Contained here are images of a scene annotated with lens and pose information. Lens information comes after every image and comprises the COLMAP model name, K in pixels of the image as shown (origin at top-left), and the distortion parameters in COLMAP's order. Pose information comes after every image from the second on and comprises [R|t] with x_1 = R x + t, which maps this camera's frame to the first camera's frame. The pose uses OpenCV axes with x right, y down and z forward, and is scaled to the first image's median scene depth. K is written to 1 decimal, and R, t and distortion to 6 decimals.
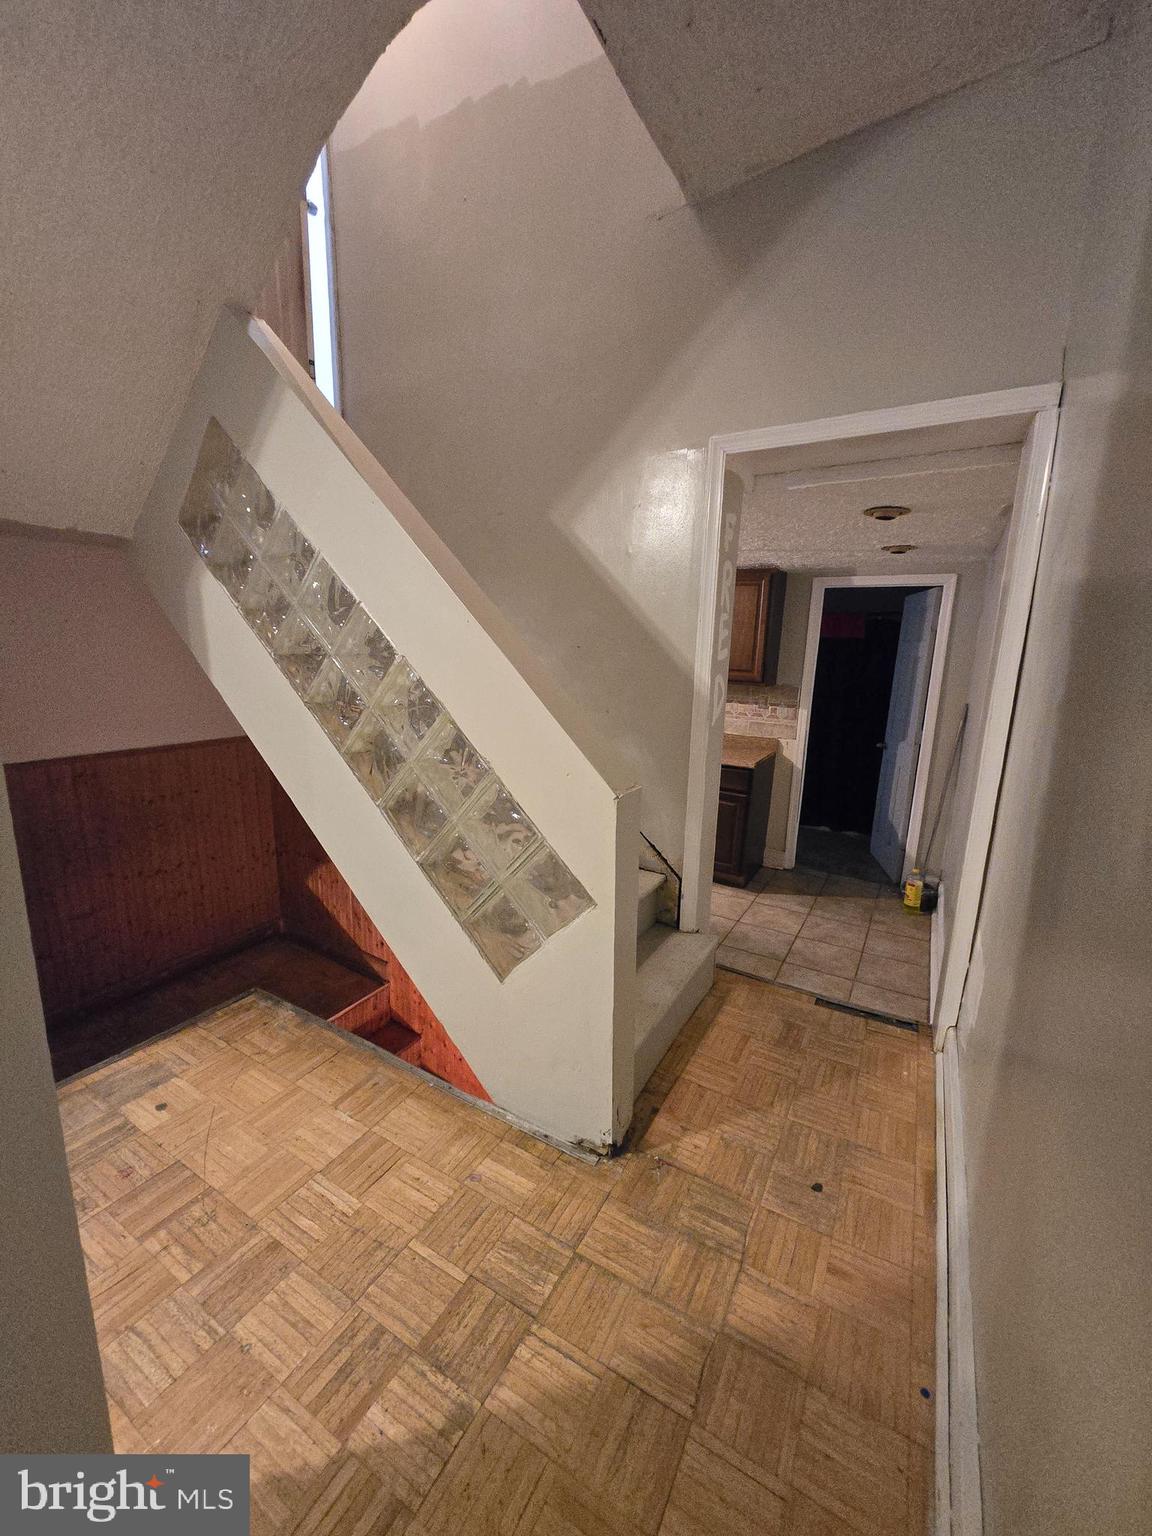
lens RADIAL K [[610.7, 0, 575.2], [0, 610.7, 769.2], [0, 0, 1]] dist [0.001252, -0.000652]
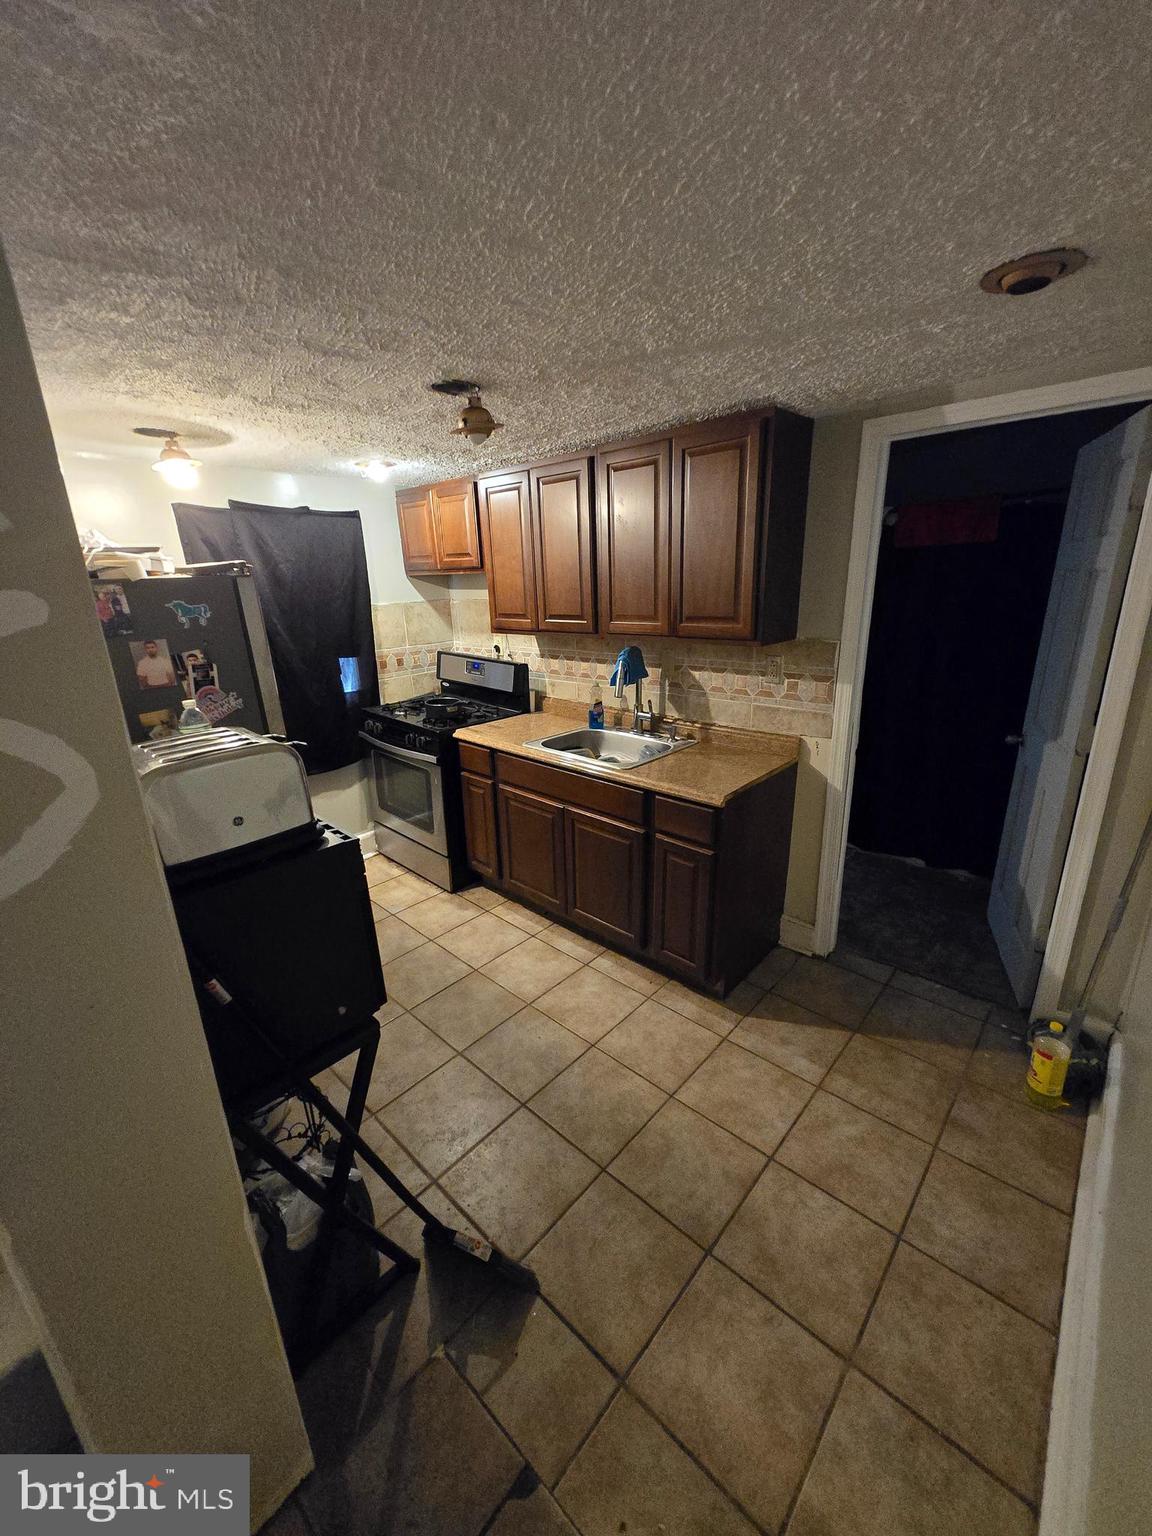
lens RADIAL K [[610.7, 0, 579.7], [0, 610.7, 767.2], [0, 0, 1]] dist [0.001252, -0.000652]
pose [[0.977394, 0.005109, -0.211364, 0.270395], [0.015852, 0.995124, 0.097354, -0.085273], [0.210831, -0.098504, 0.972547, 0.438091]]
